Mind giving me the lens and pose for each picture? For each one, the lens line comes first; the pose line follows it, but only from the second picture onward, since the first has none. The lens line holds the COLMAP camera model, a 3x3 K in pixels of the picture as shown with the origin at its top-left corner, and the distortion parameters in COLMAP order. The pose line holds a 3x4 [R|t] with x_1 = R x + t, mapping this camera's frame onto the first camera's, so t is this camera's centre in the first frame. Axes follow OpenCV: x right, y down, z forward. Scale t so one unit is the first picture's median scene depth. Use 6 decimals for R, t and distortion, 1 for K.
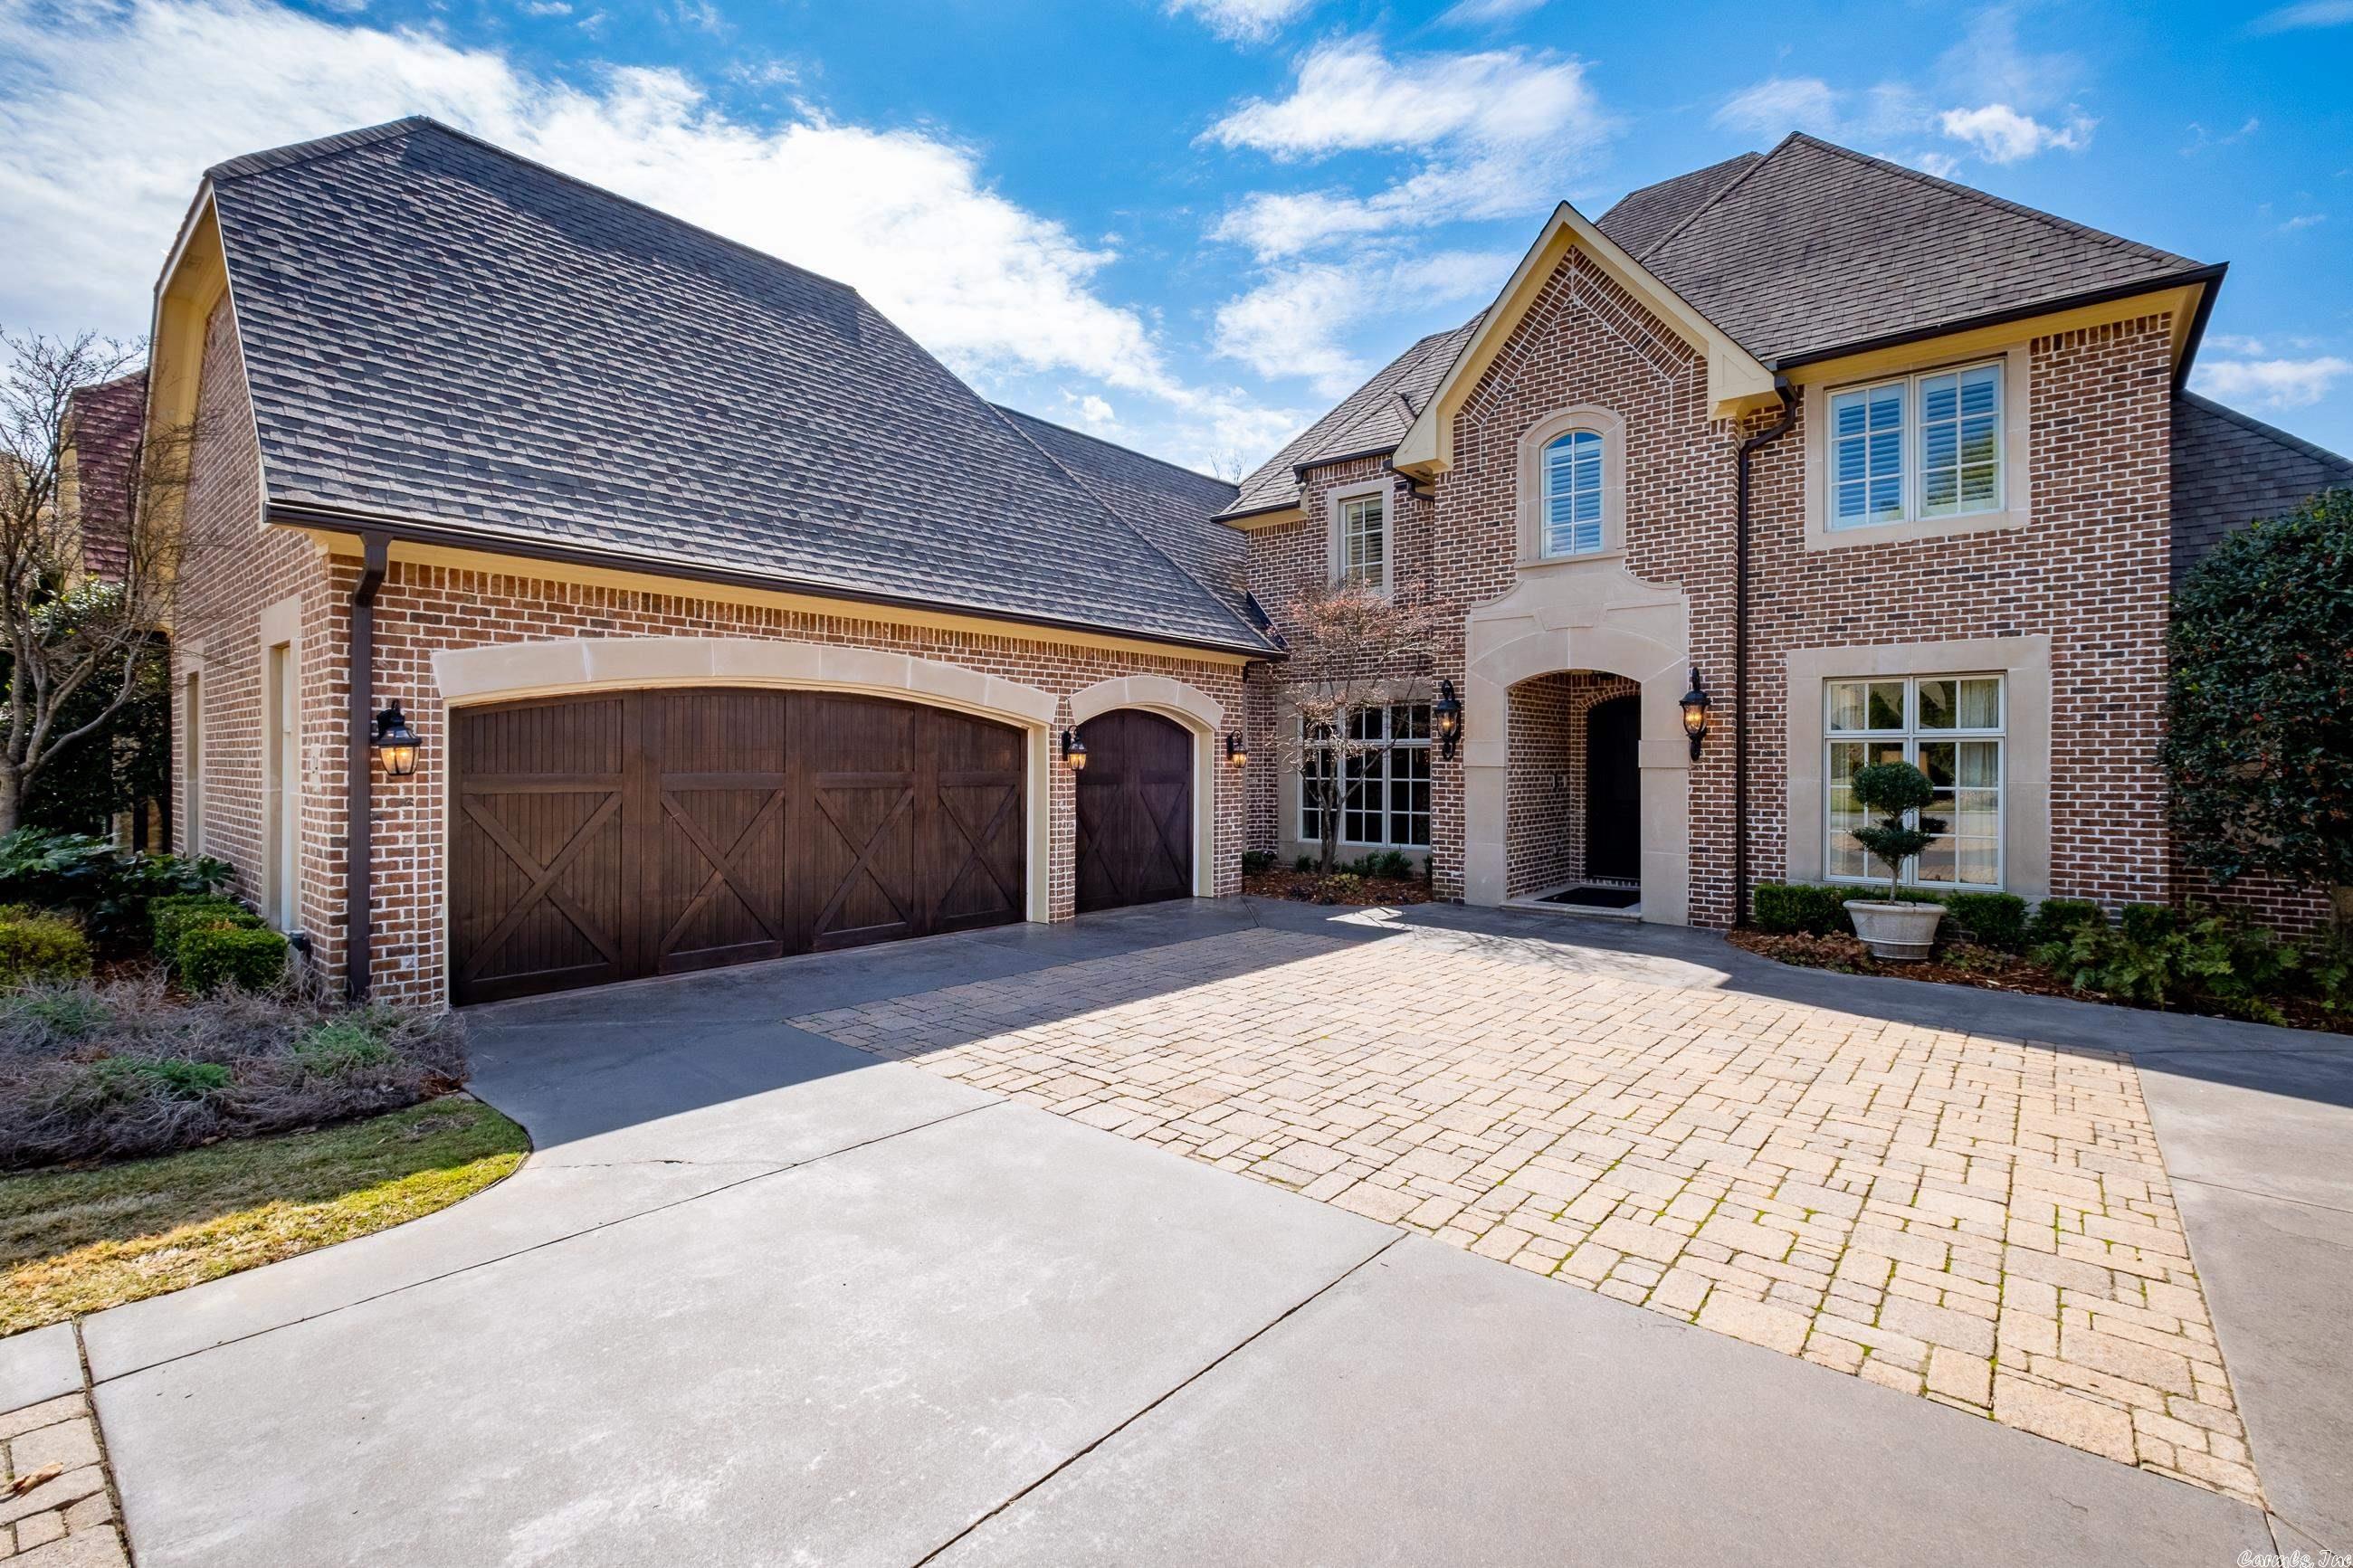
lens RADIAL K [[1043.3, 0, 1174.6], [0, 1043.3, 801.1], [0, 0, 1]] dist [-0.003559, -0.000399]
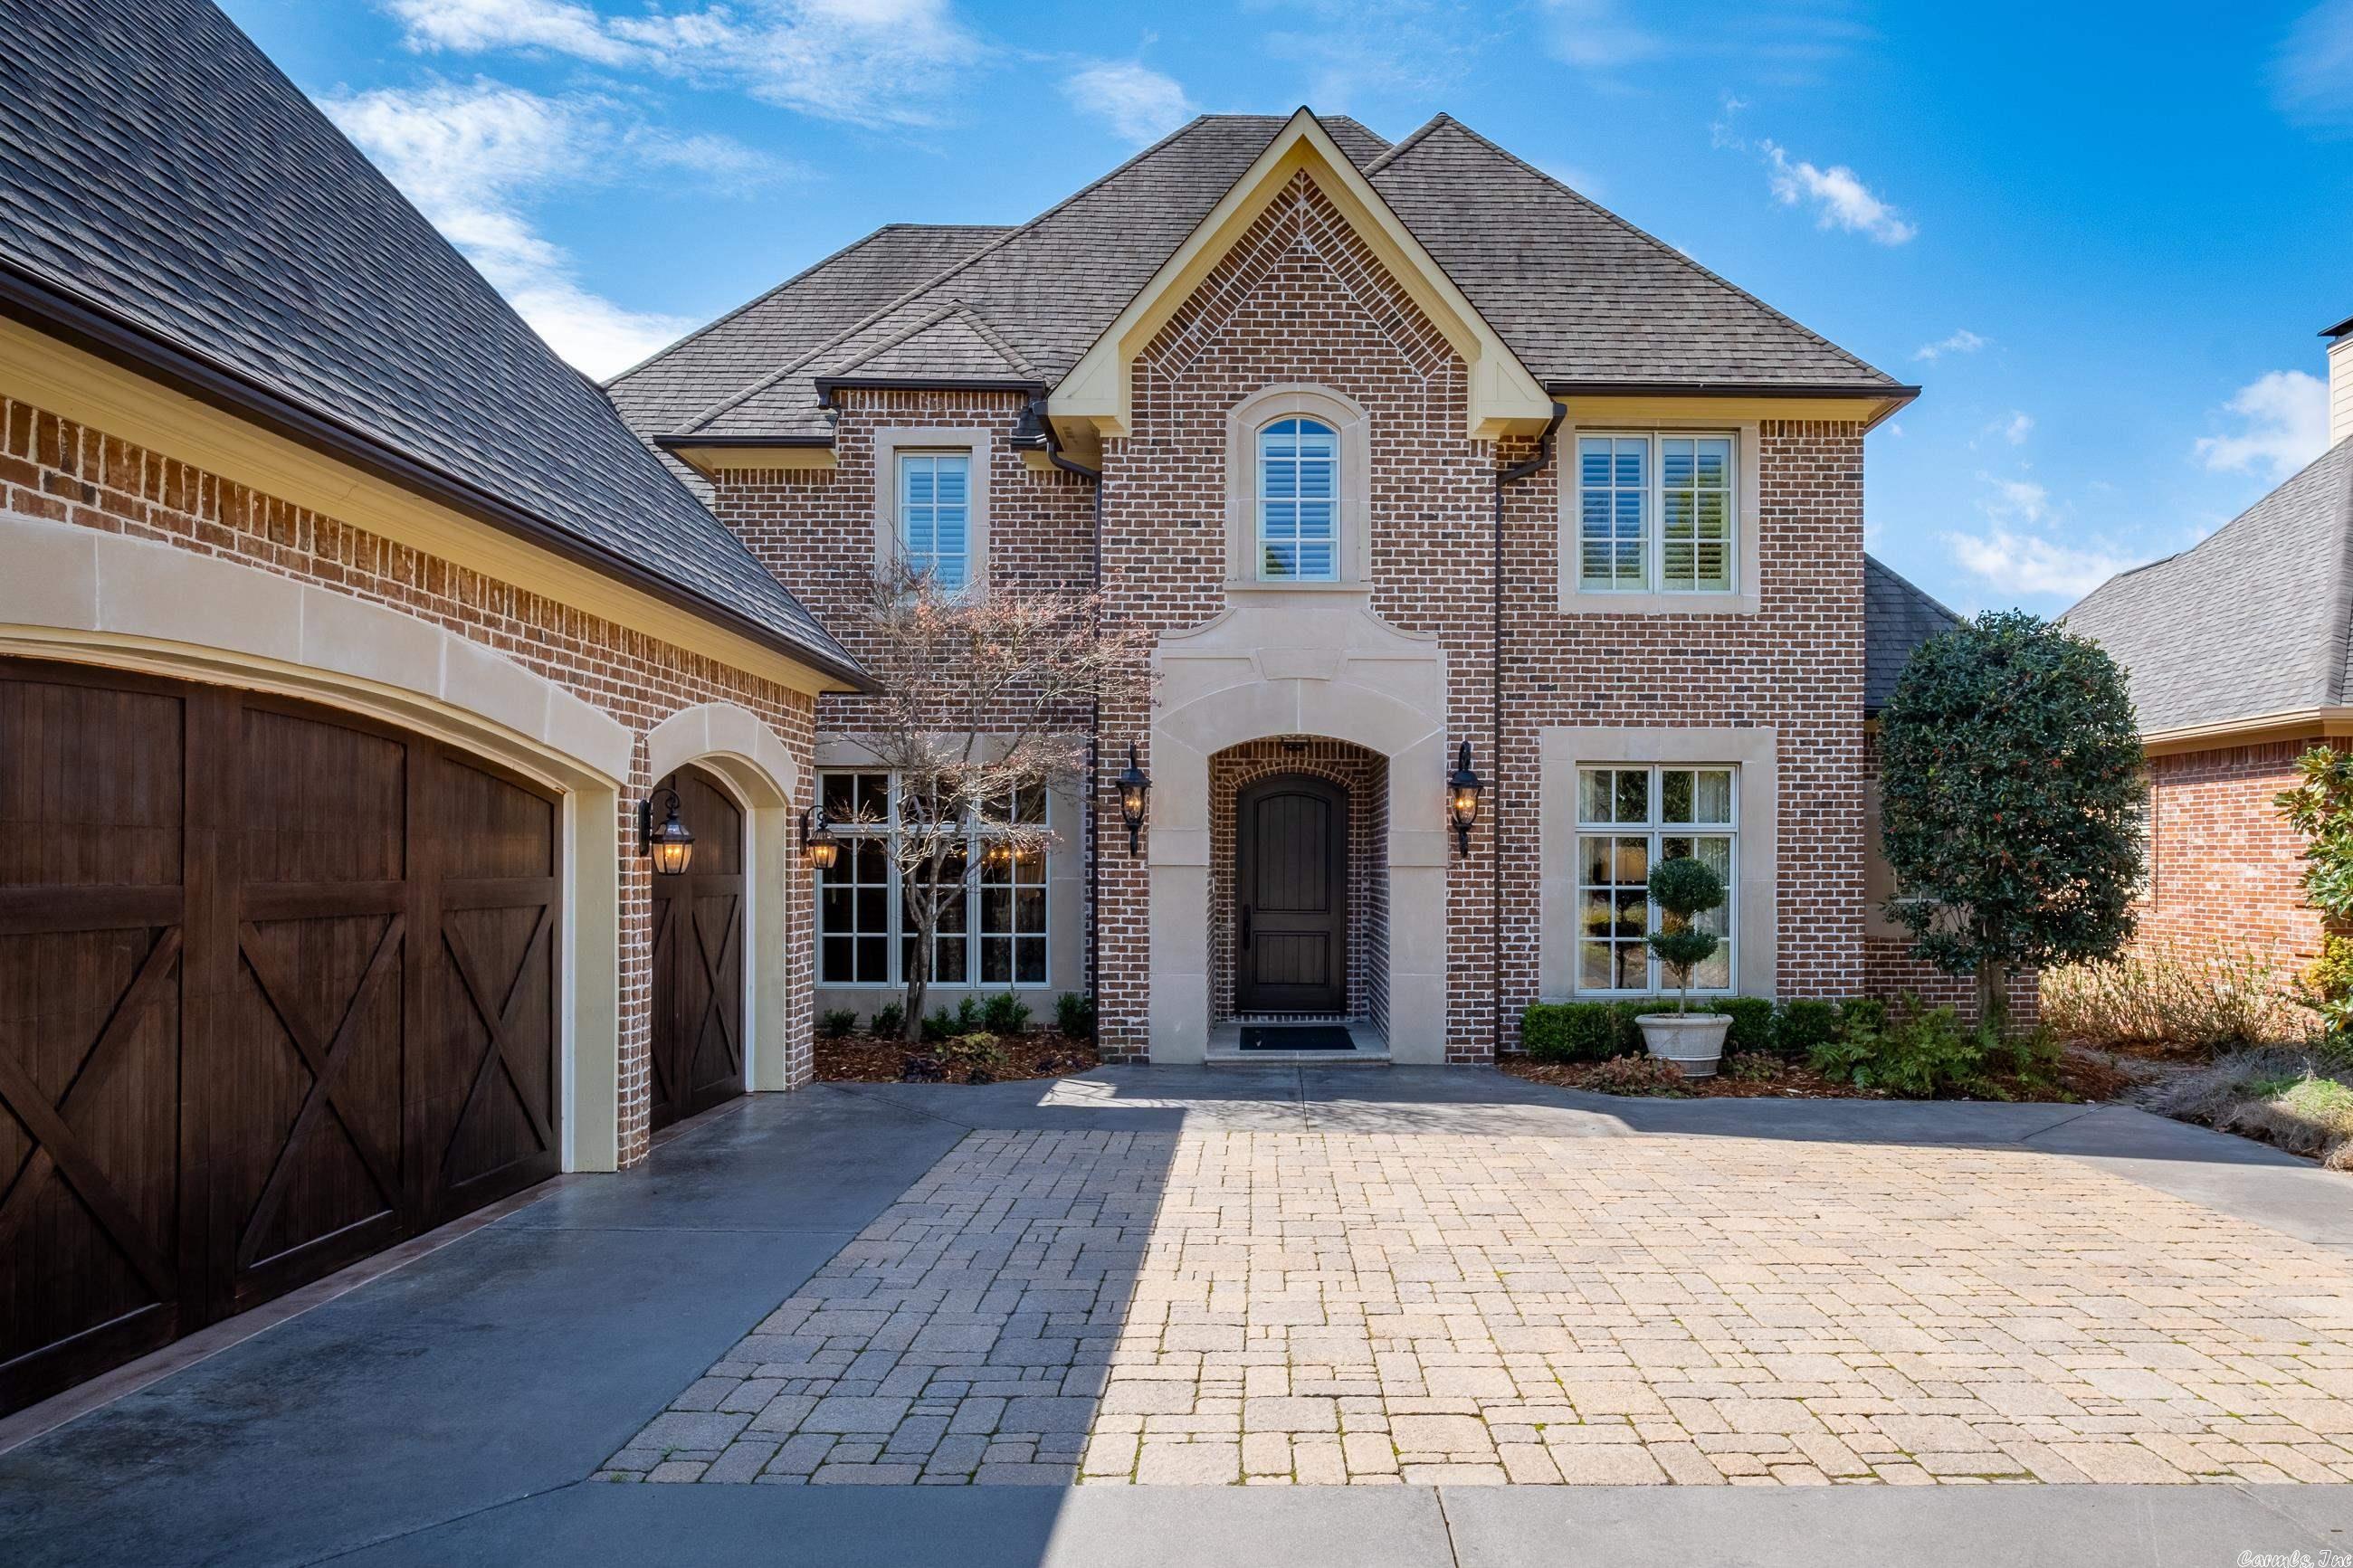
lens RADIAL K [[1481.9, 0, 1176.6], [0, 1481.9, 907.0], [0, 0, 1]] dist [-0.019271, 0.004574]
pose [[0.751308, -0.020917, 0.659620, -0.455094], [0.025111, 0.999680, 0.003099, -0.010355], [-0.659474, 0.014236, 0.751593, 0.310349]]
